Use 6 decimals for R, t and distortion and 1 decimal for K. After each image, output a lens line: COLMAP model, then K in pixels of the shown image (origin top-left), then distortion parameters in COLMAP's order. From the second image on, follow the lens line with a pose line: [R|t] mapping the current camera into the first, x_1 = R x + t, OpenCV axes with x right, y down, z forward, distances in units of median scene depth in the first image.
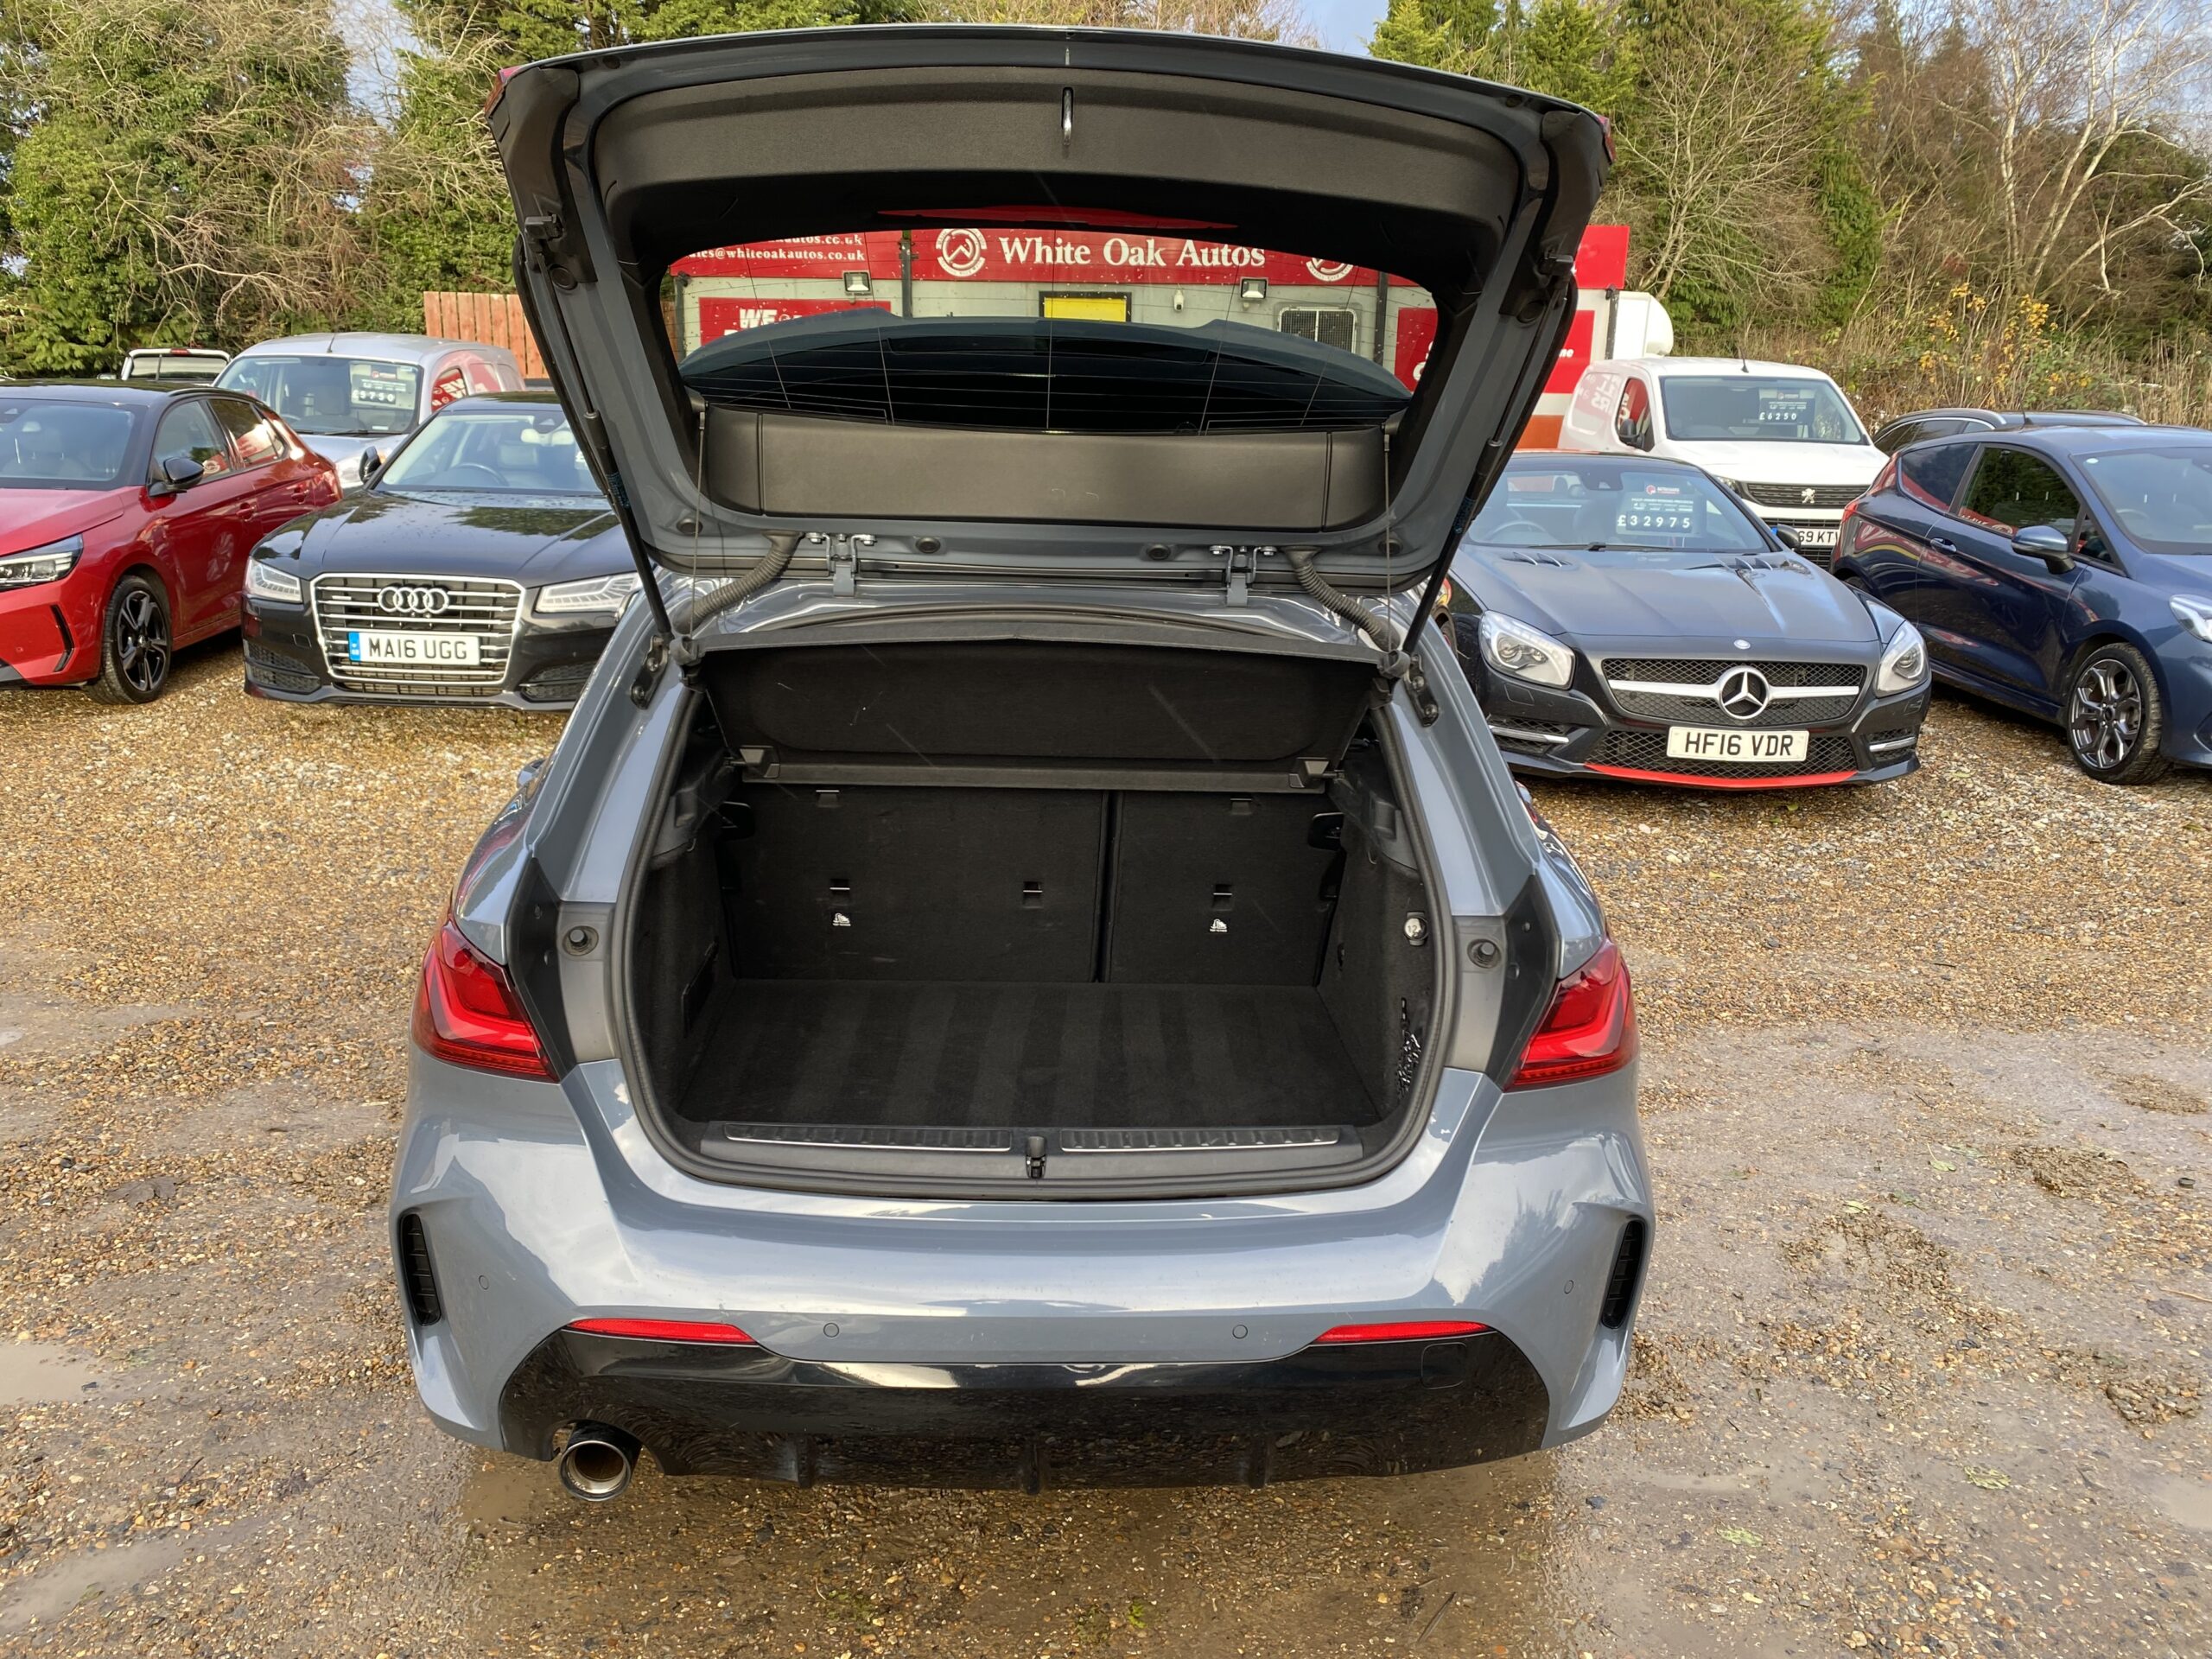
lens RADIAL K [[1705.0, 0, 1101.9], [0, 1705.0, 822.3], [0, 0, 1]] dist [0.009125, -0.003653]
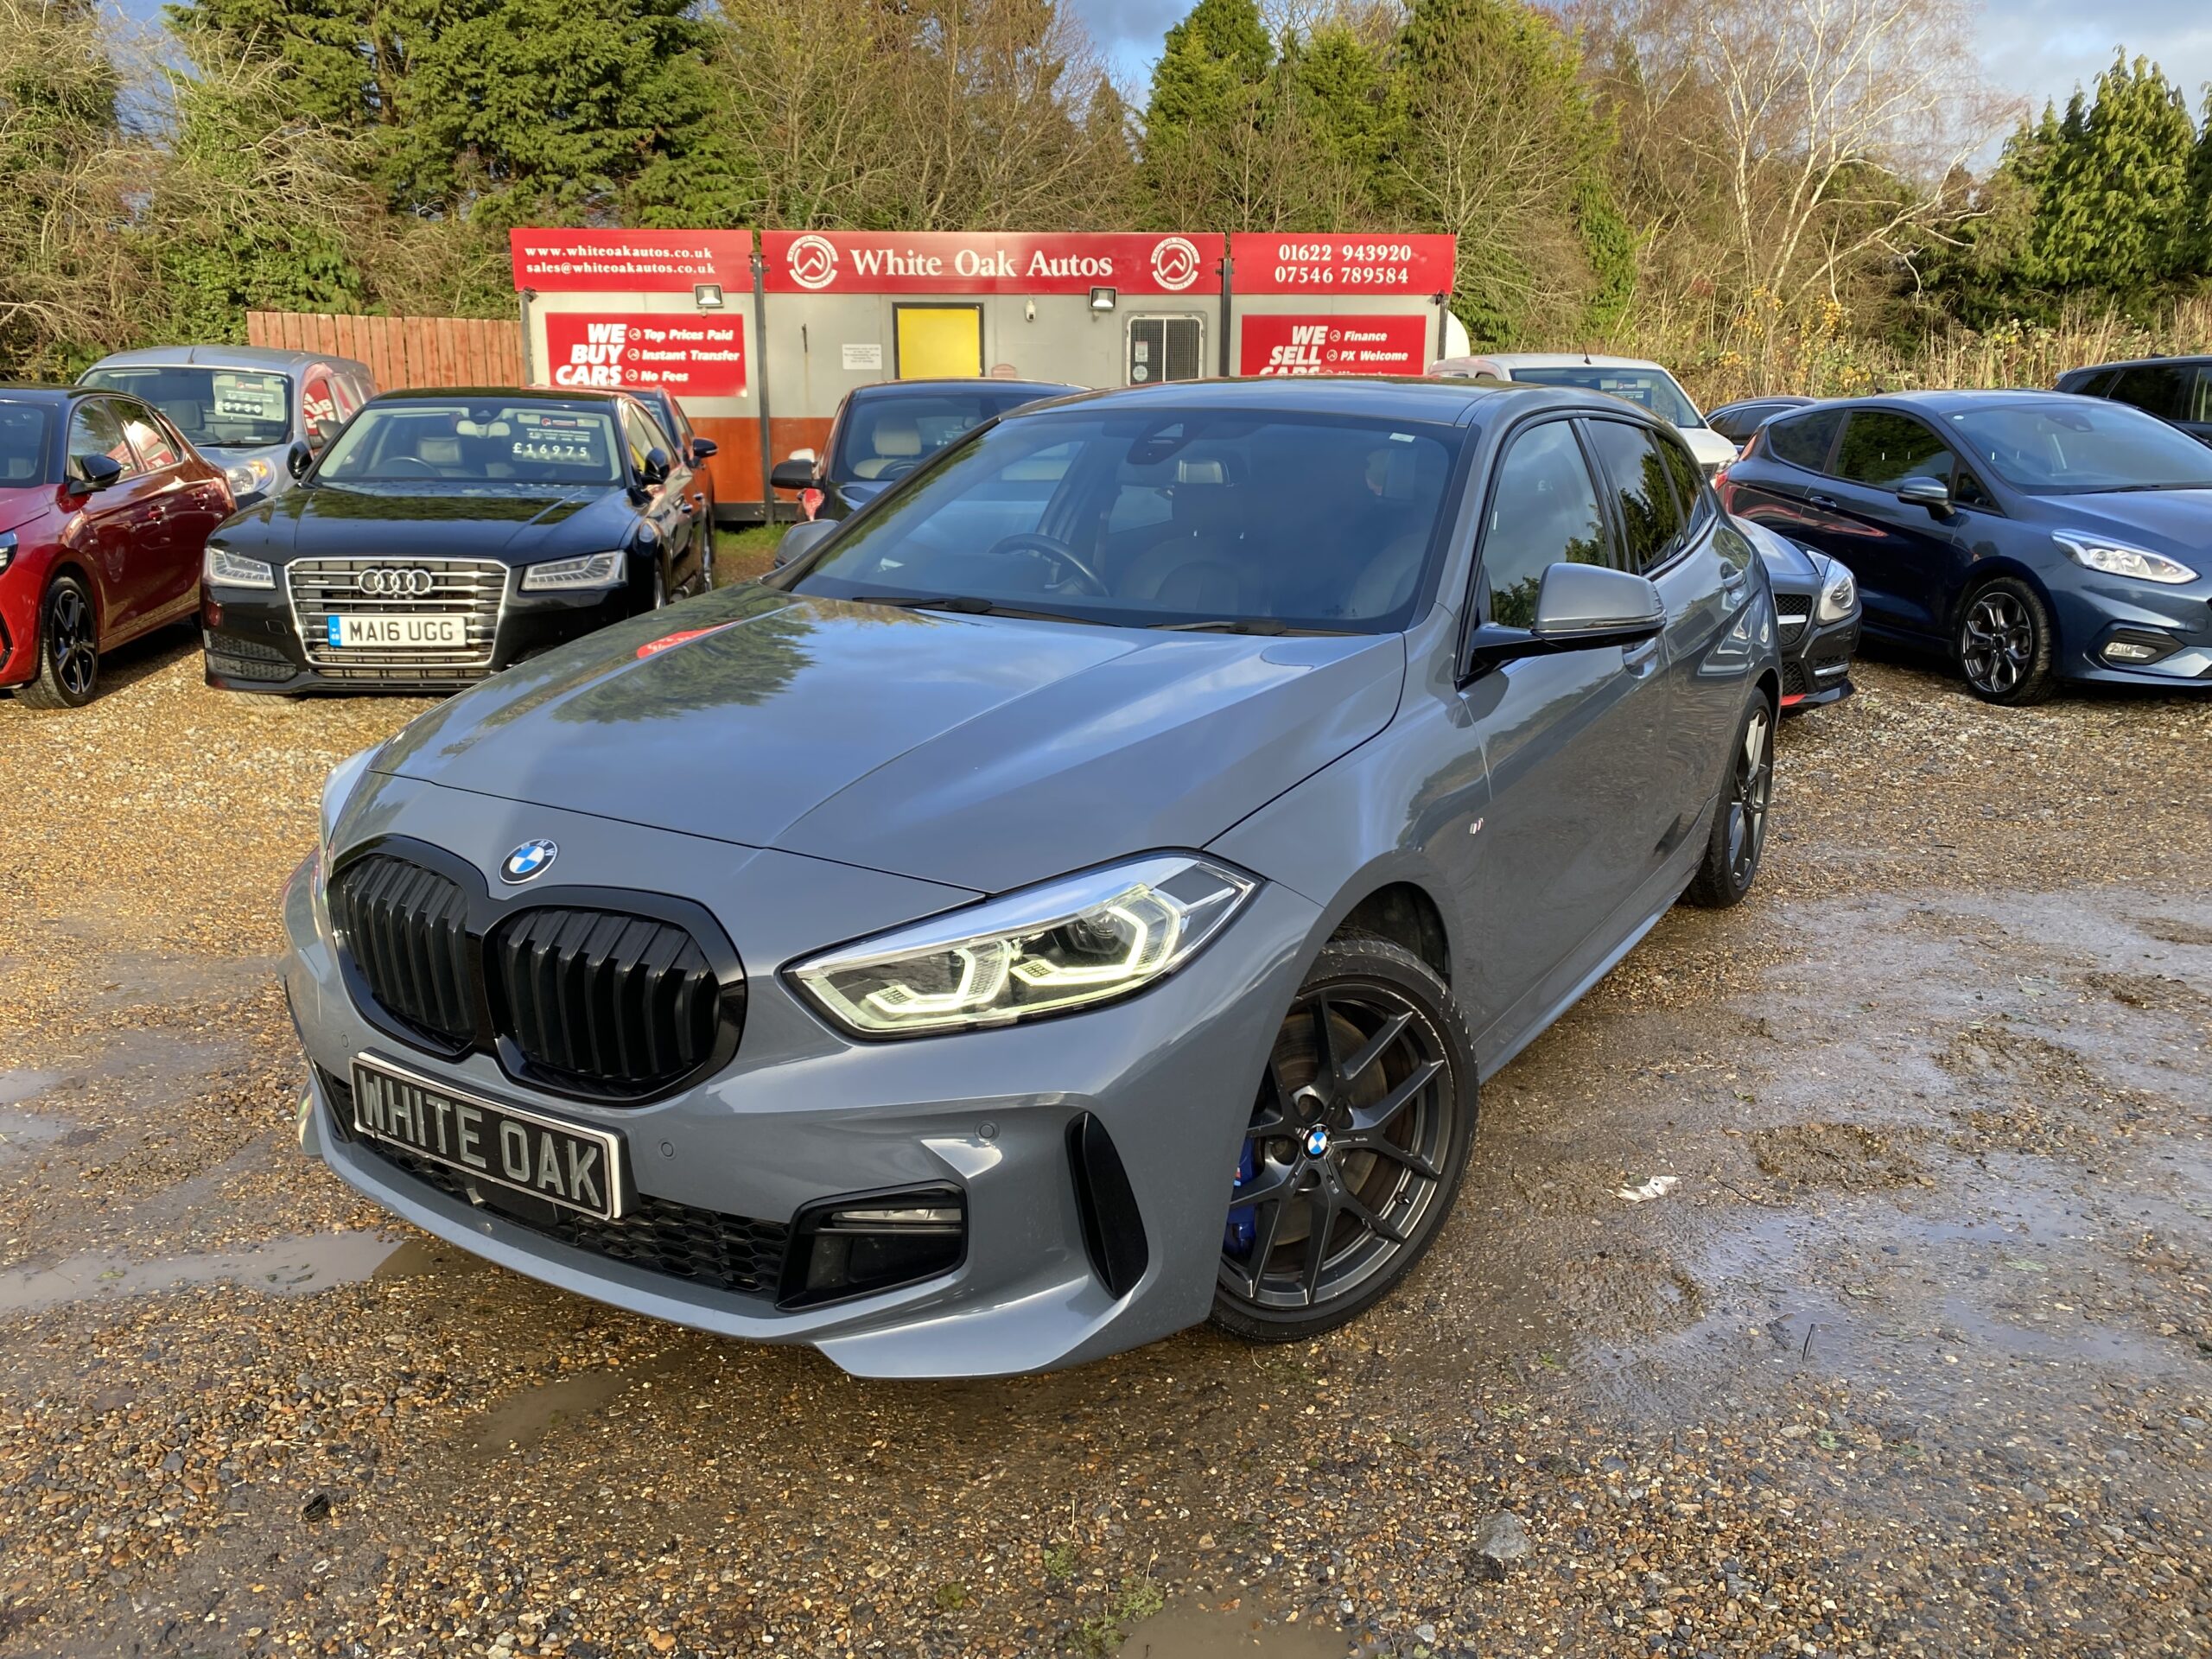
lens RADIAL K [[1700.5, 0, 1084.6], [0, 1700.5, 811.6], [0, 0, 1]] dist [0.012101, -0.006112]
pose [[0.992488, -0.045018, 0.113761, -0.126281], [0.047841, 0.998608, -0.022207, 0.042675], [-0.112603, 0.027482, 0.993260, -0.015640]]
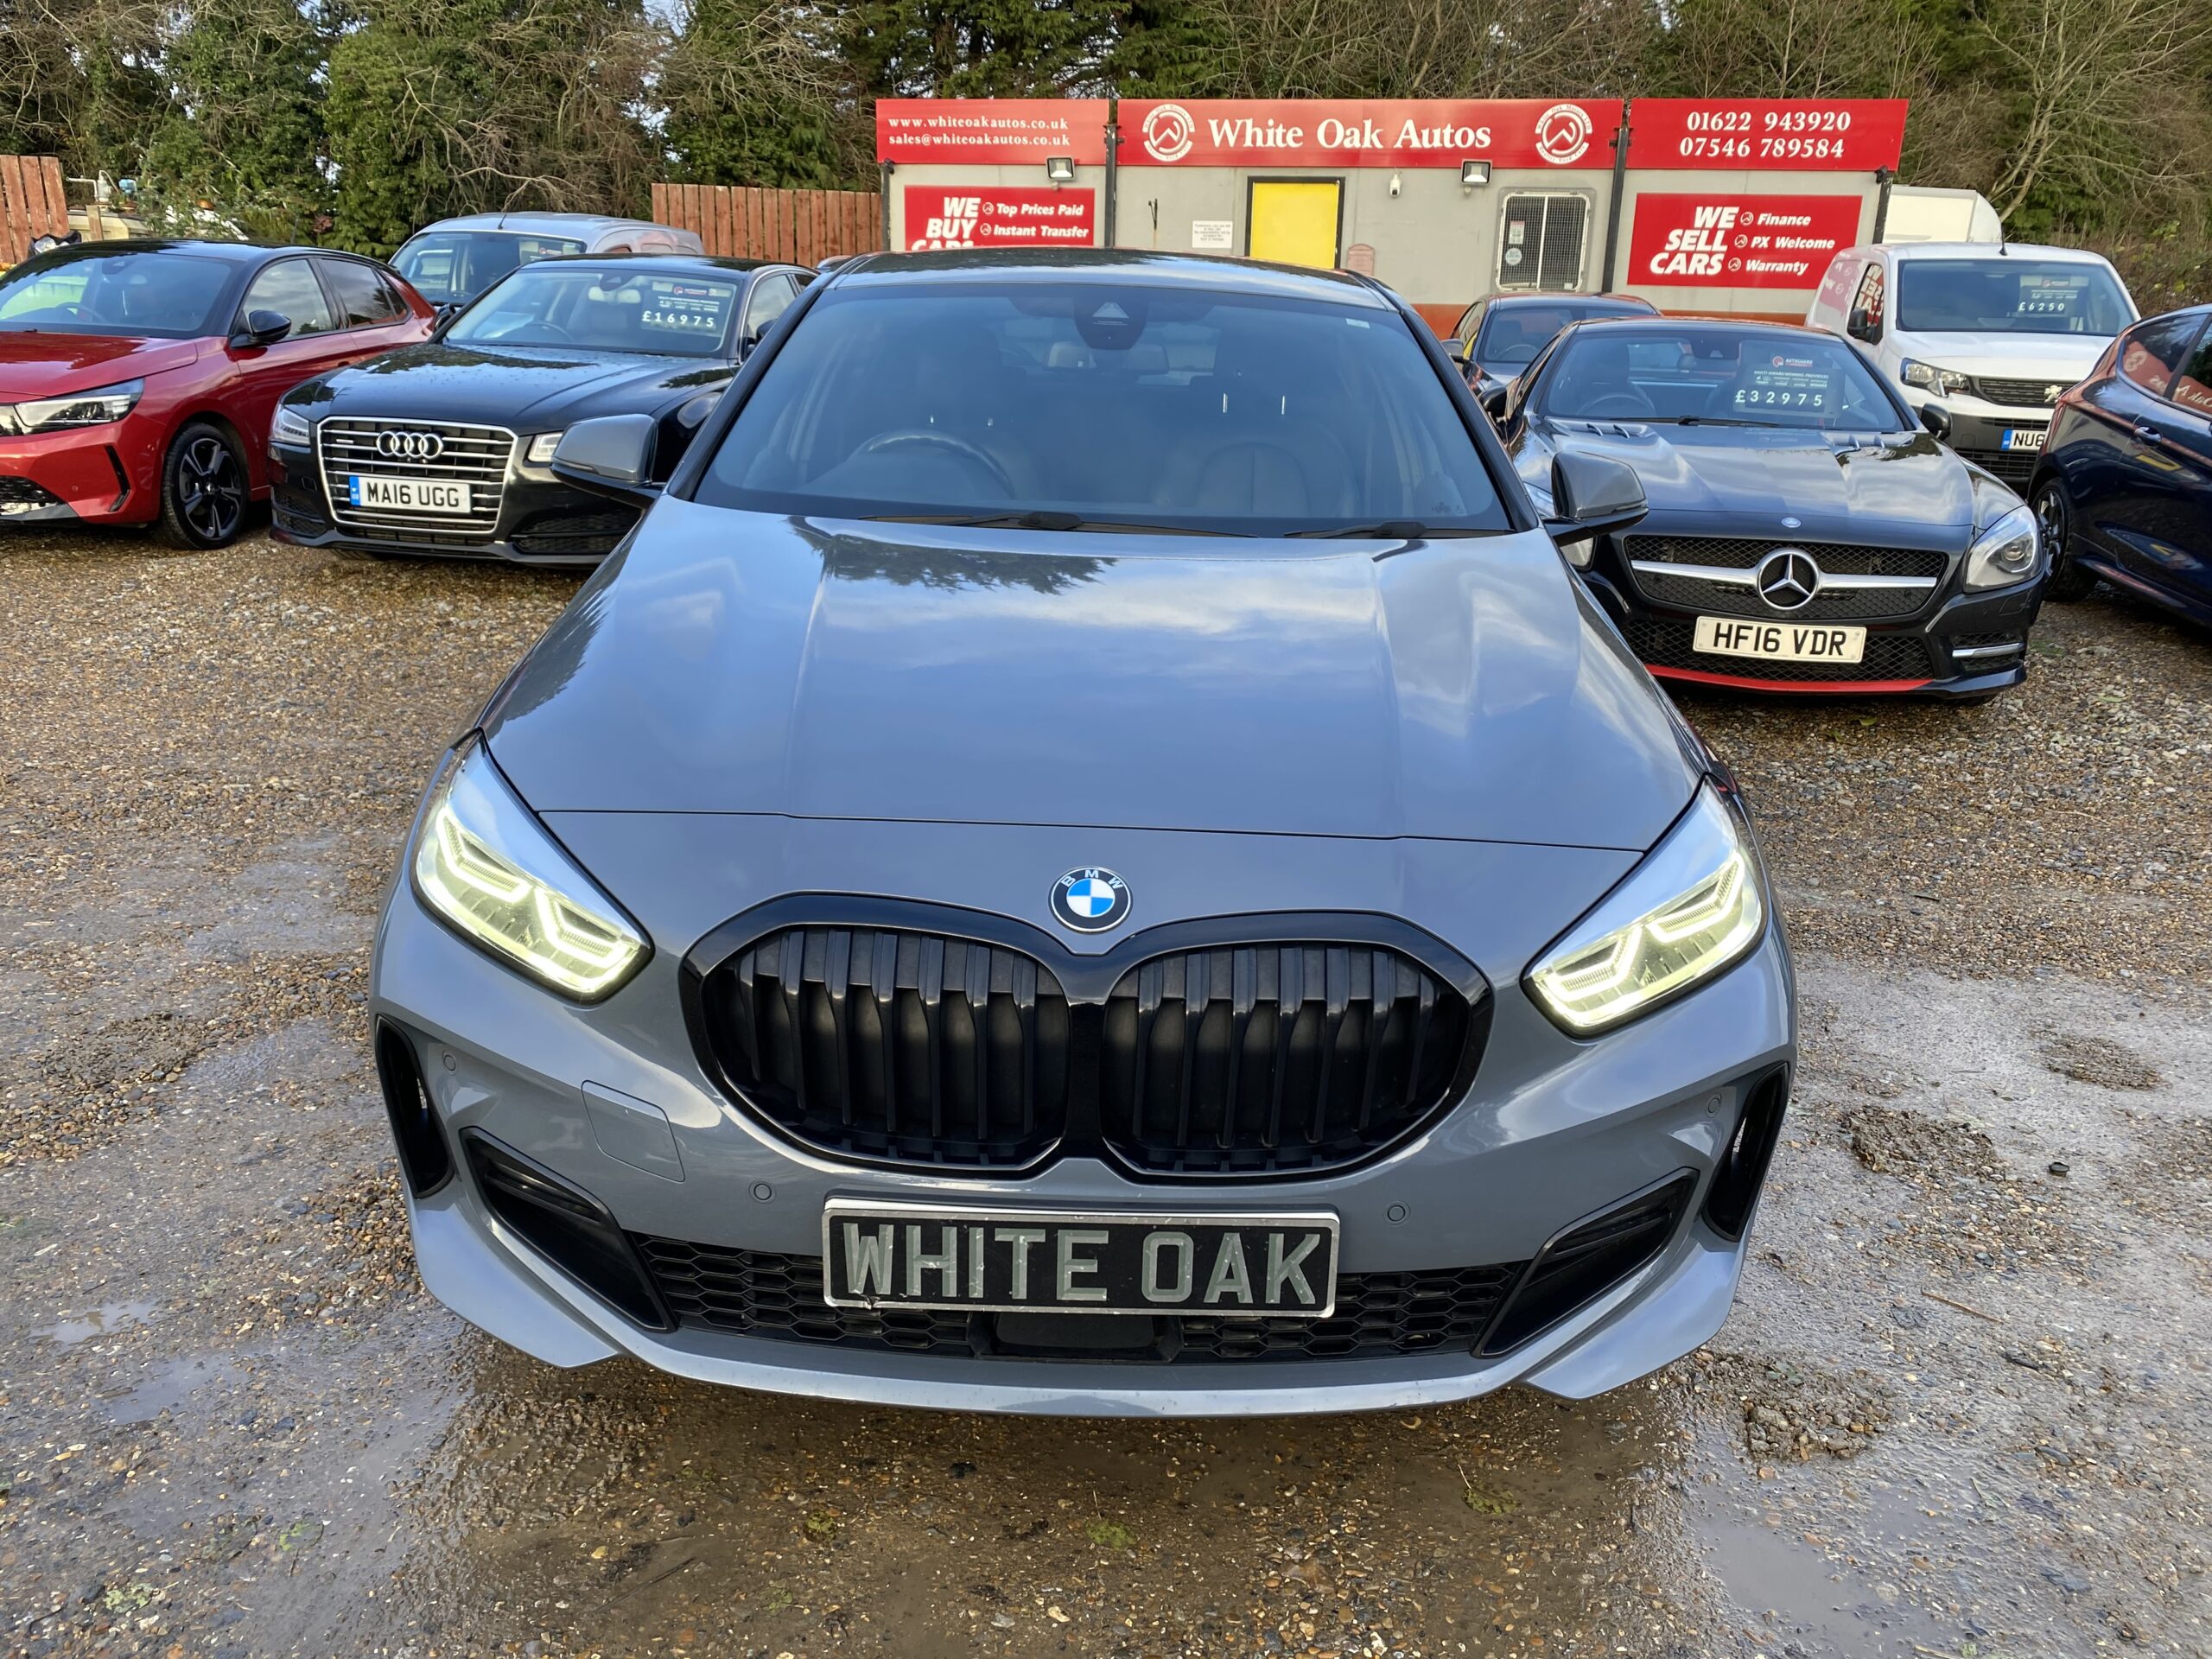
lens RADIAL K [[1706.1, 0, 1119.3], [0, 1706.1, 818.1], [0, 0, 1]] dist [0.006639, -0.000099]
pose [[0.984251, 0.058186, -0.166927, 0.176741], [-0.051795, 0.997758, 0.042392, 0.021788], [0.169019, -0.033079, 0.985058, 0.089795]]
